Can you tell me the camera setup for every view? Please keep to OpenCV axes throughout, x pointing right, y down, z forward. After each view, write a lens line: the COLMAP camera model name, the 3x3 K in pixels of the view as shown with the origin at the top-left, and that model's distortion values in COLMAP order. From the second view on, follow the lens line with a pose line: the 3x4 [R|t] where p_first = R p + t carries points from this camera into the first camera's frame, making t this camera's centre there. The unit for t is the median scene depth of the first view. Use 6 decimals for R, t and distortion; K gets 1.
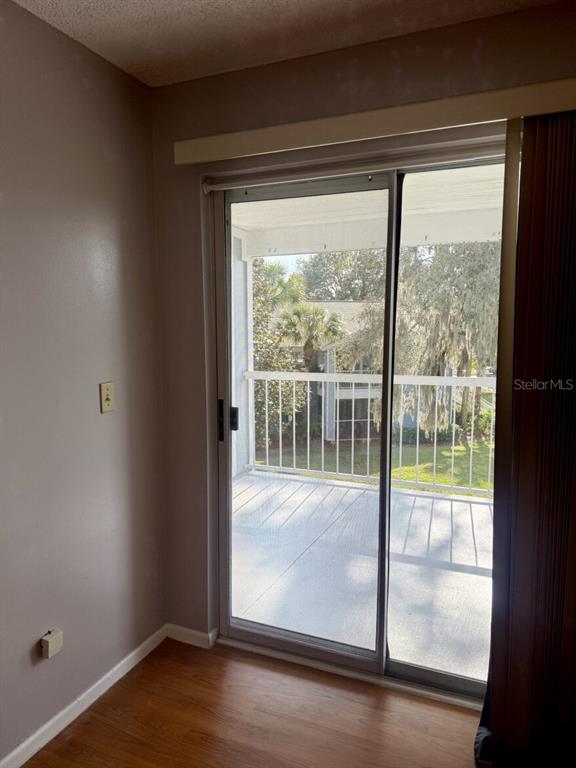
lens RADIAL K [[537.7, 0, 286.9], [0, 537.7, 389.8], [0, 0, 1]] dist [0.104711, -0.130005]
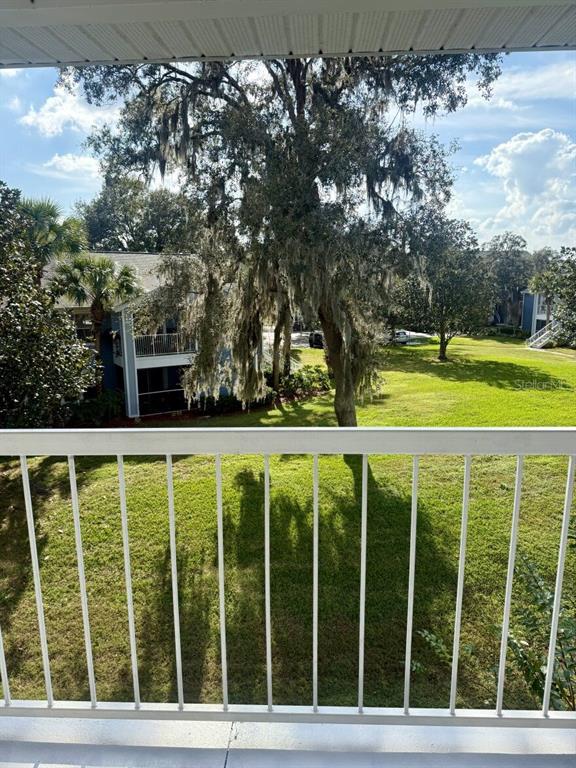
lens RADIAL K [[537.7, 0, 286.9], [0, 537.7, 389.8], [0, 0, 1]] dist [0.104711, -0.130005]
pose [[0.934933, -0.075441, 0.346712, 0.015213], [0.047884, 0.995023, 0.087386, -0.015120], [-0.351579, -0.065099, 0.933892, 0.127235]]
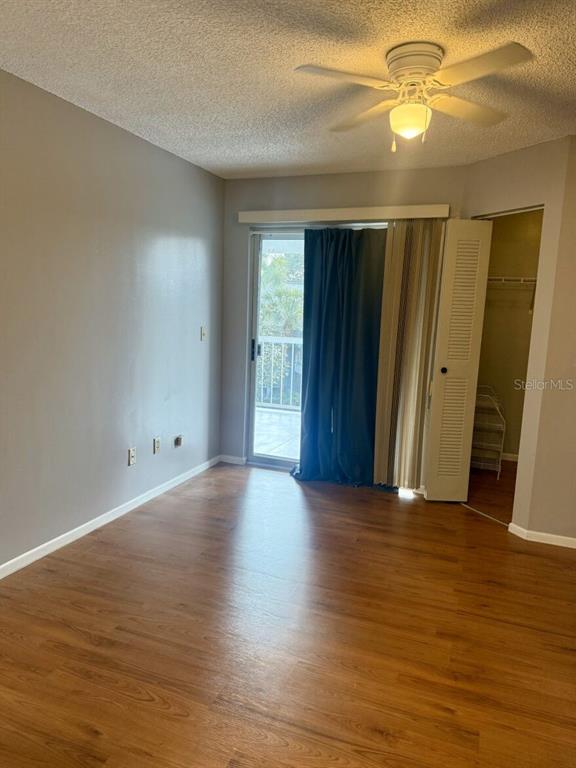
lens RADIAL K [[537.7, 0, 286.9], [0, 537.7, 389.8], [0, 0, 1]] dist [0.104711, -0.130005]
pose [[0.998360, 0.034820, 0.045432, -0.007211], [-0.036373, 0.998766, 0.033828, 0.011249], [-0.044198, -0.035425, 0.998395, -0.084501]]
